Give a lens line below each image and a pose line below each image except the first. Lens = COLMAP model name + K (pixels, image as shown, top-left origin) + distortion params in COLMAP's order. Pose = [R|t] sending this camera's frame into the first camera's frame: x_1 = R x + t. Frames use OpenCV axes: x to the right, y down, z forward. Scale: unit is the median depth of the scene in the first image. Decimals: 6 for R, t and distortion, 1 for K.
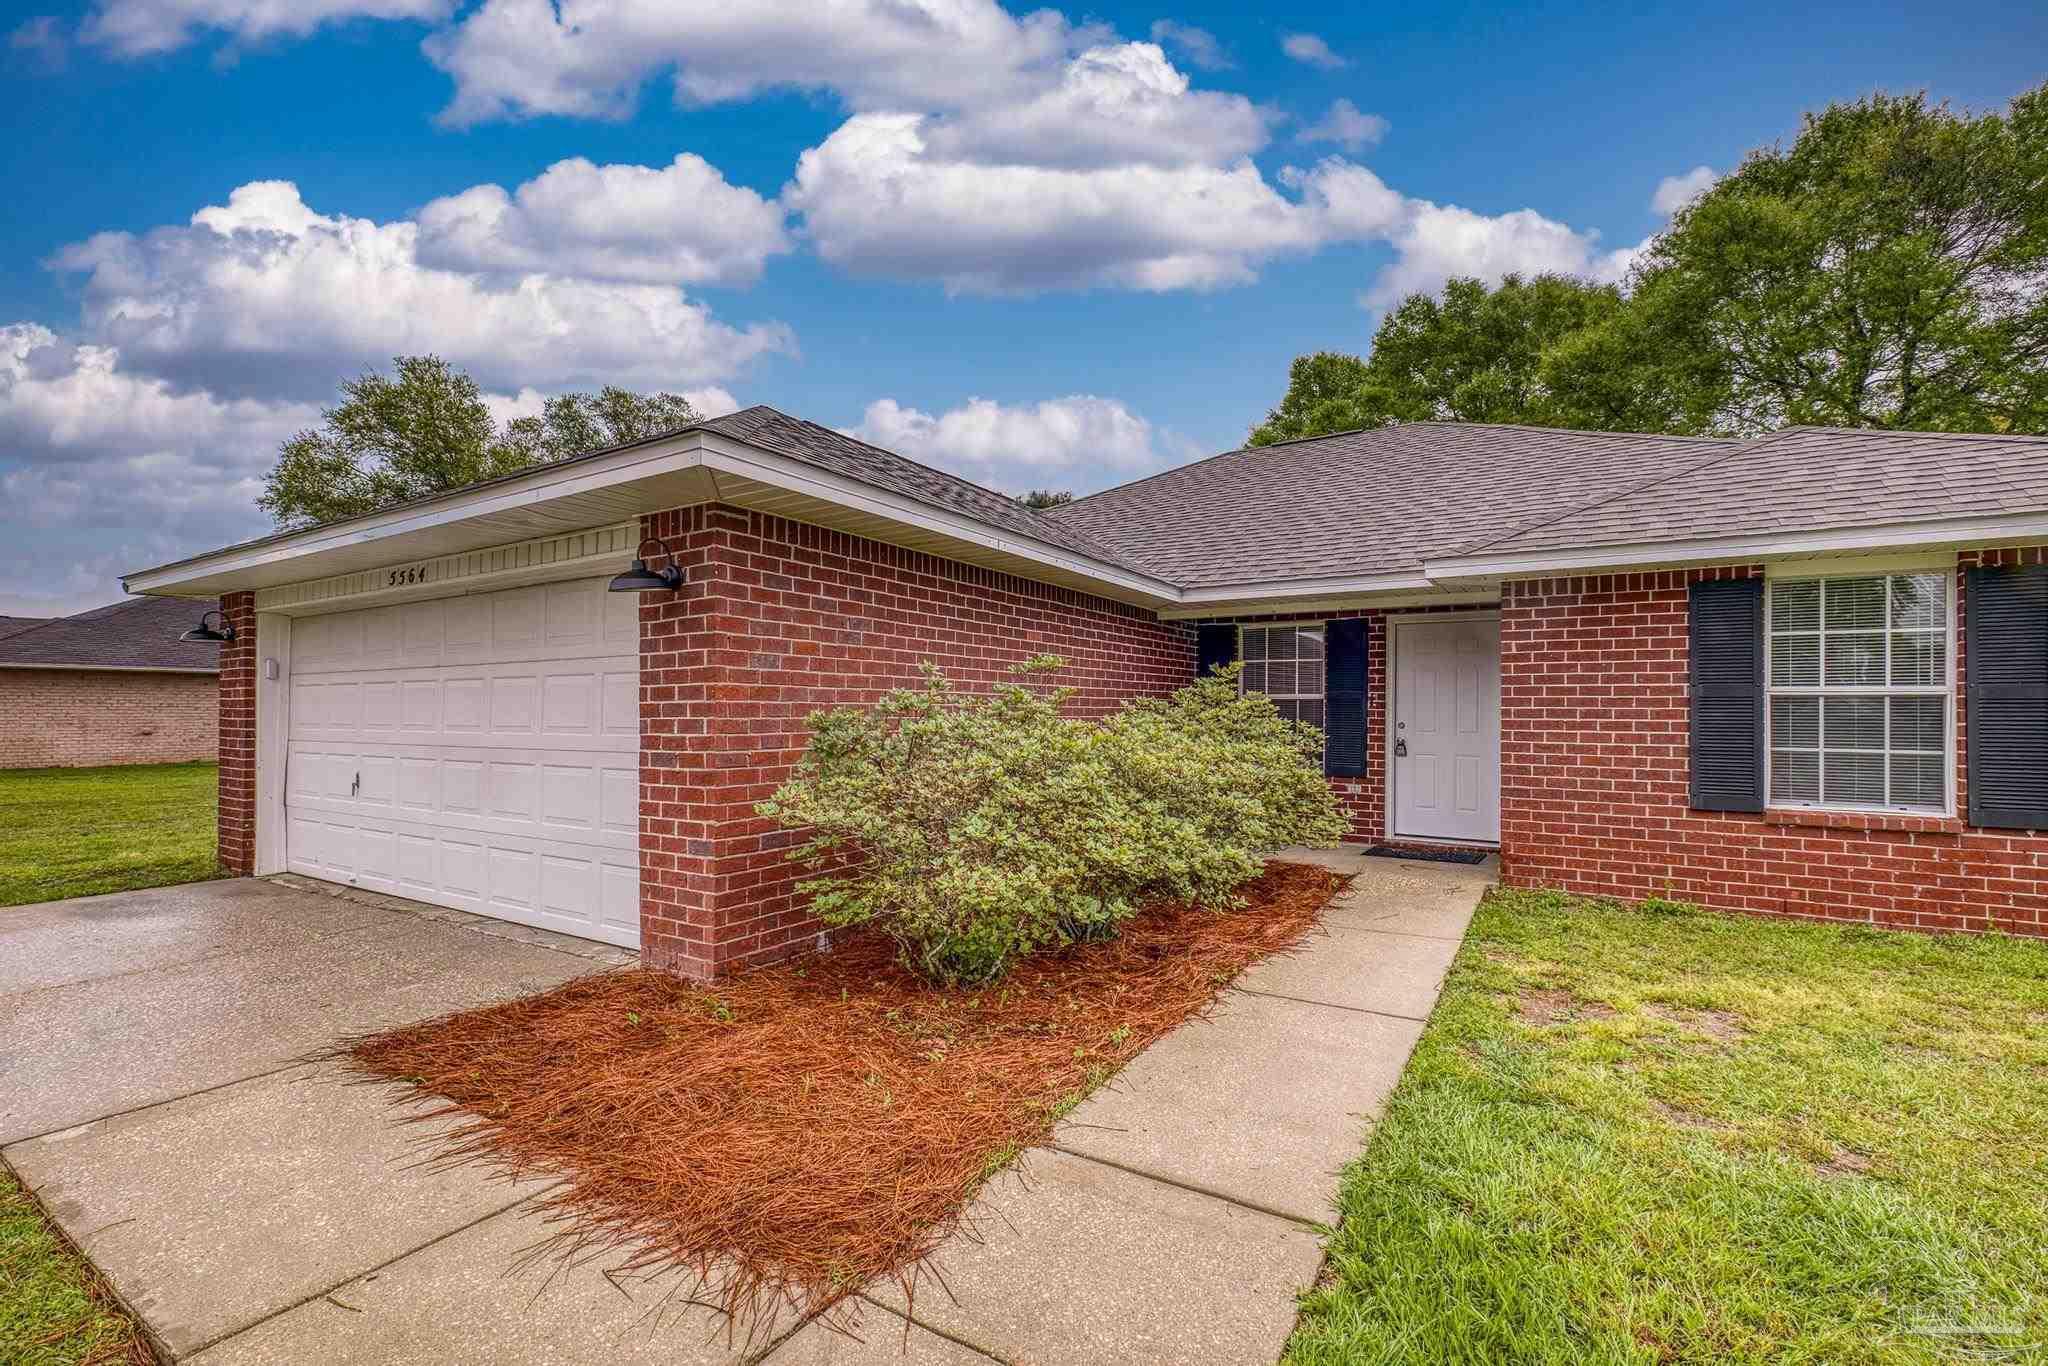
lens RADIAL K [[870.1, 0, 1012.2], [0, 870.1, 696.6], [0, 0, 1]] dist [0.000439, 0.000124]
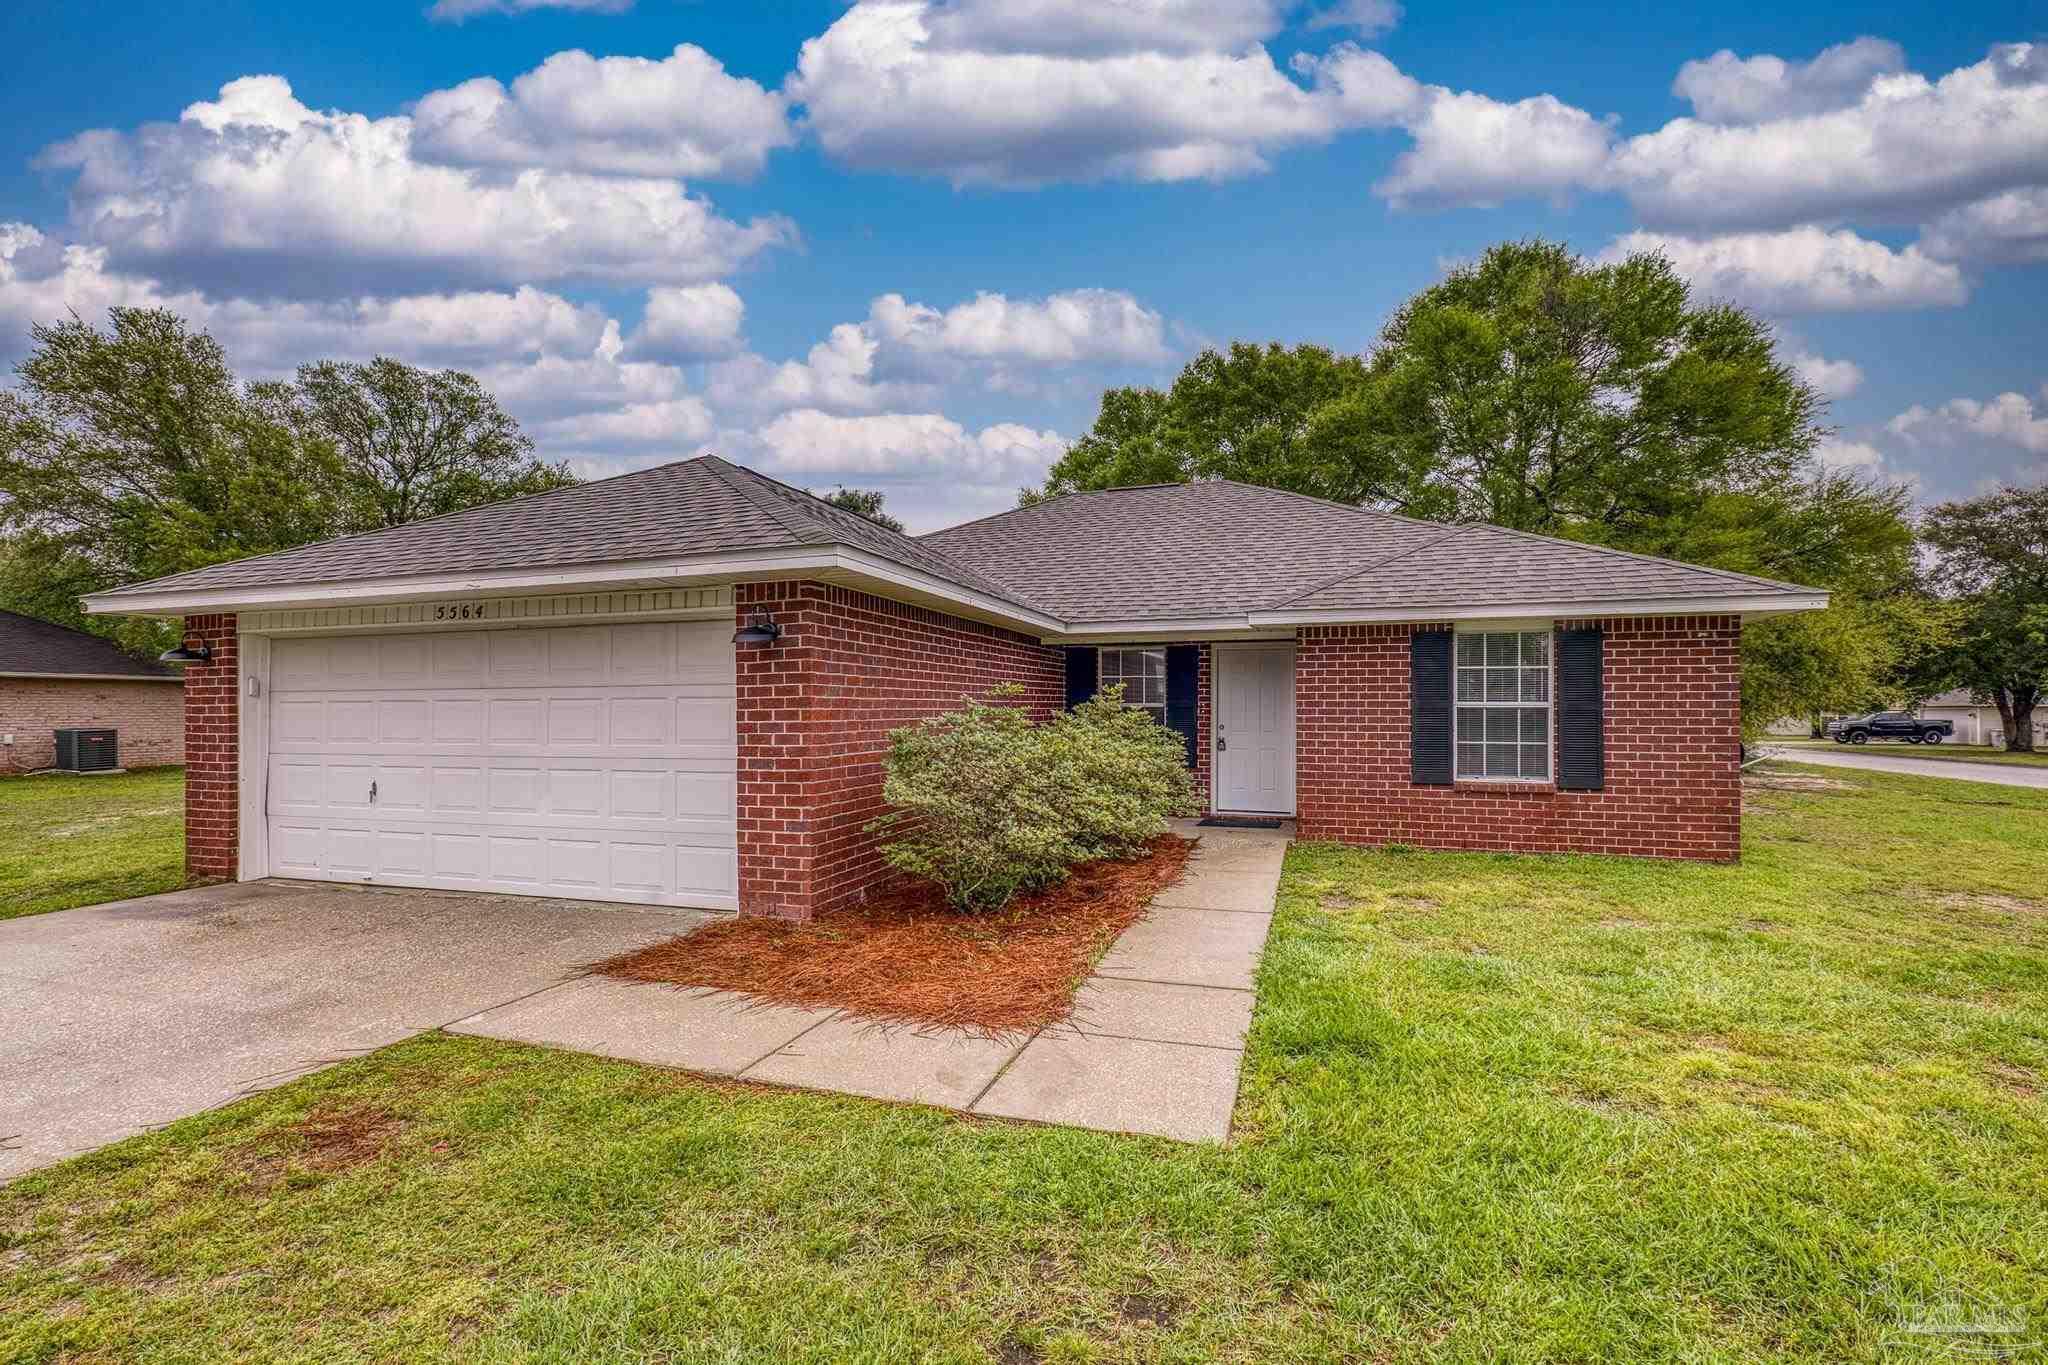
lens RADIAL K [[870.1, 0, 1014.7], [0, 870.1, 693.6], [0, 0, 1]] dist [0.000439, 0.000124]
pose [[0.973172, -0.001761, 0.230071, -0.238981], [0.001793, 0.999998, 0.000072, -0.027358], [-0.230071, 0.000342, 0.973174, -0.310797]]
